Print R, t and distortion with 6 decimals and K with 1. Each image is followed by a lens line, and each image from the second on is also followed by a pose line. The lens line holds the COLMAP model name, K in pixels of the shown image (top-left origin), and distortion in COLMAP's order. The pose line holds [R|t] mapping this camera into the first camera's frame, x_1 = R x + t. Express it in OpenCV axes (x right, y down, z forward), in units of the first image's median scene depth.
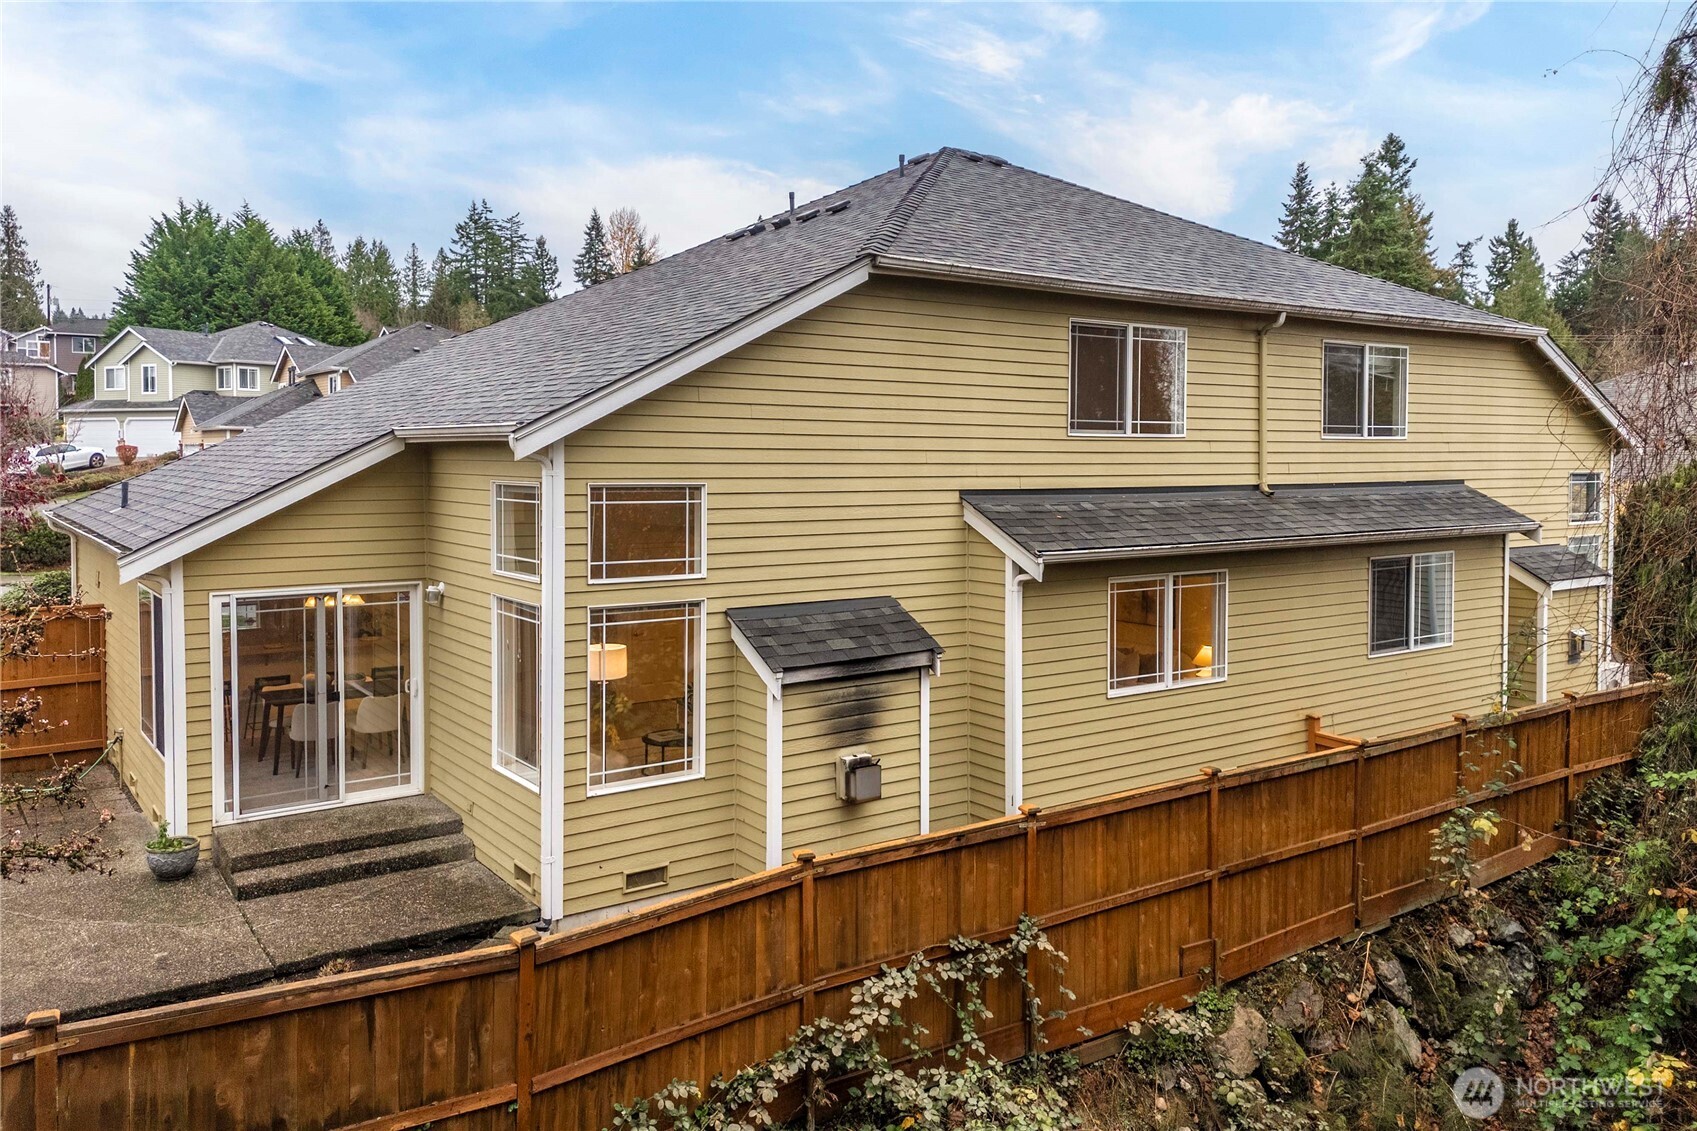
lens RADIAL K [[1256.8, 0, 848.5], [0, 1256.8, 565.5], [0, 0, 1]] dist [0.003560, 0.000686]
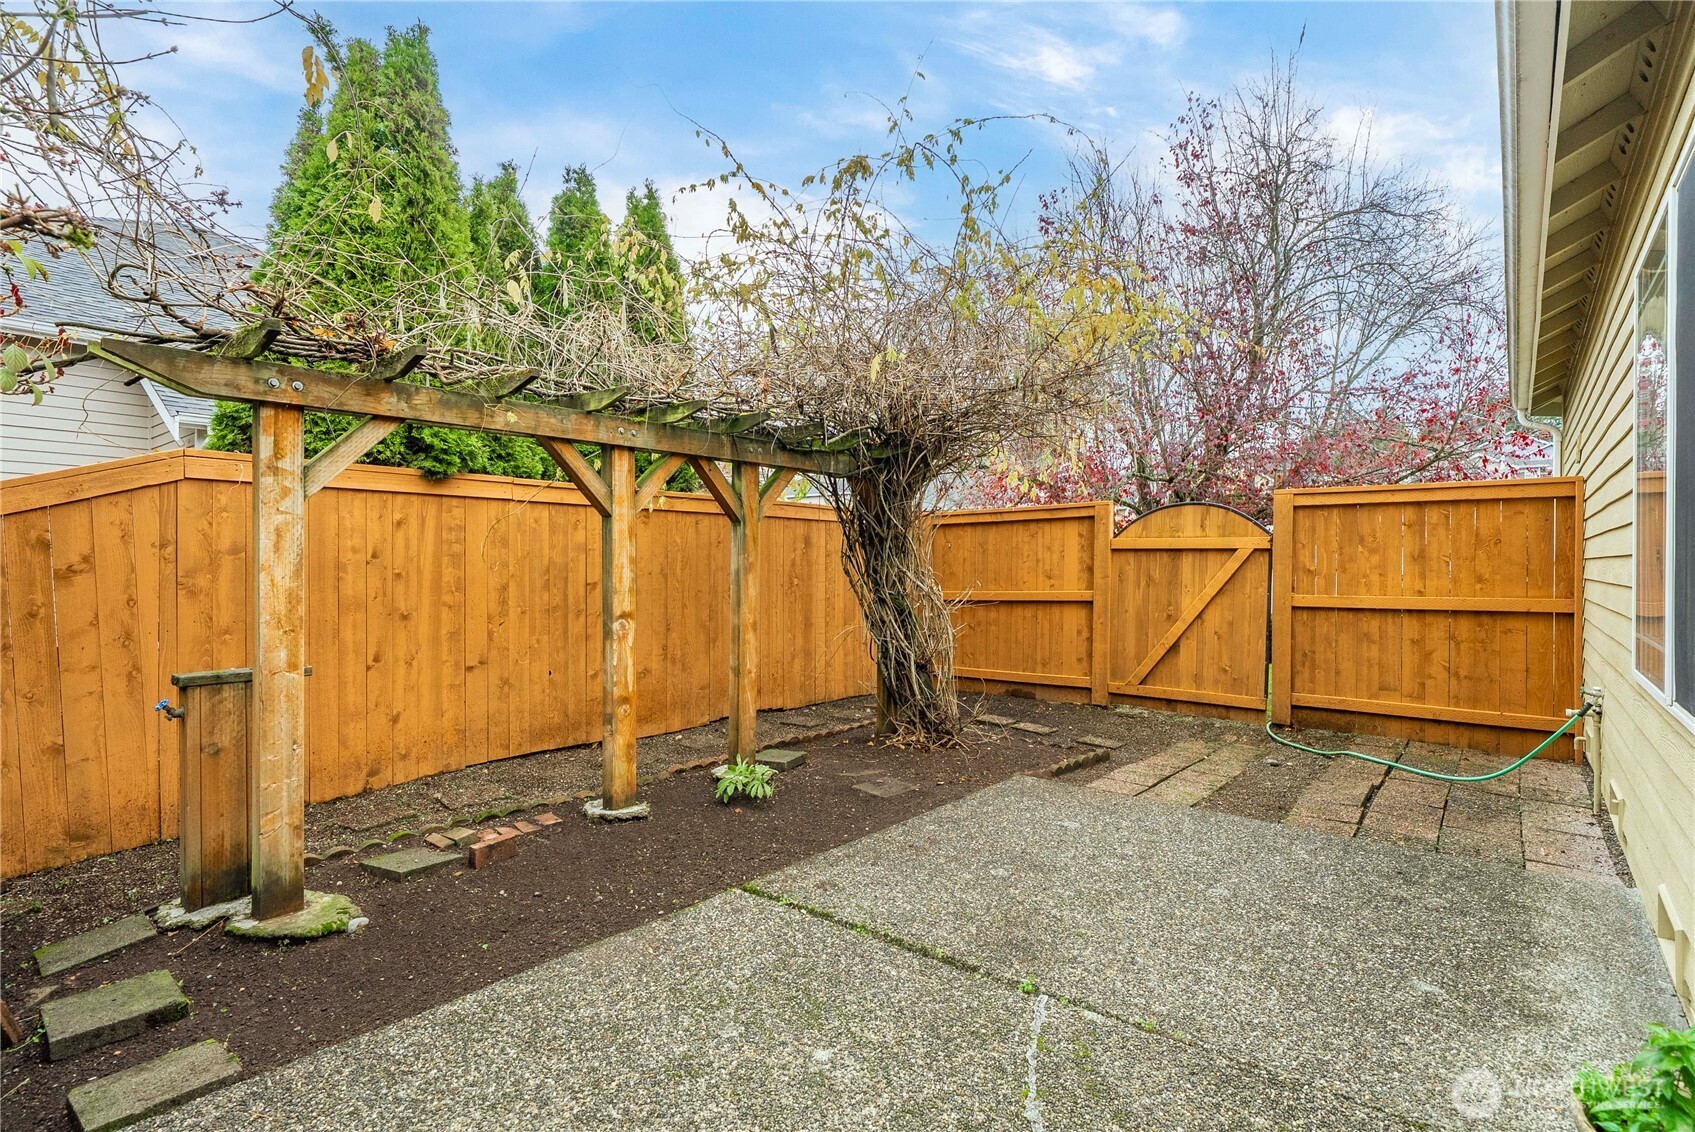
lens RADIAL K [[818.2, 0, 847.5], [0, 818.2, 566.0], [0, 0, 1]] dist [-0.000061, 0.000766]
pose [[0.258685, 0.001890, -0.965960, -0.336119], [-0.085067, 0.996157, -0.020832, 0.109184], [0.962209, 0.087560, 0.257851, 0.611957]]
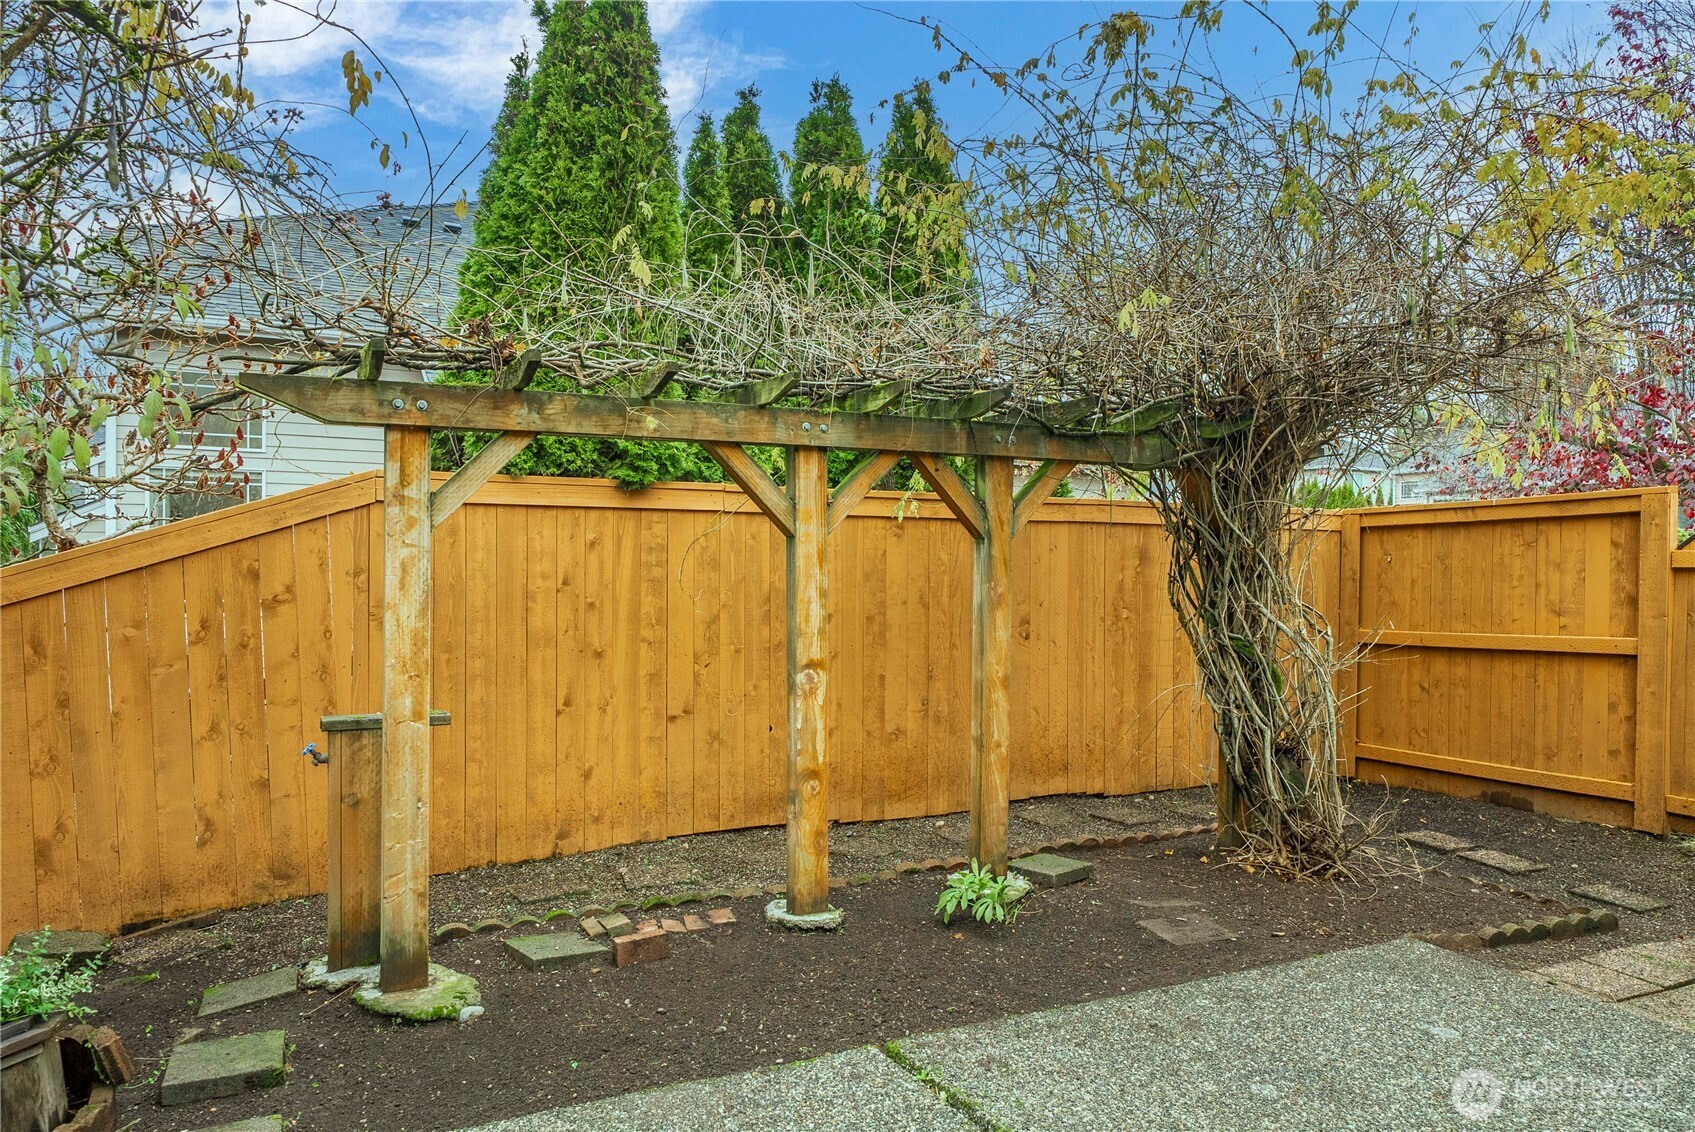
lens RADIAL K [[1132.1, 0, 847.5], [0, 1132.1, 566.0], [0, 0, 1]] dist [0.001390, 0.000274]
pose [[-0.148499, -0.004022, -0.988904, -0.330663], [-0.090640, 0.995838, 0.009561, 0.095489], [0.984750, 0.091054, -0.148246, 0.669794]]
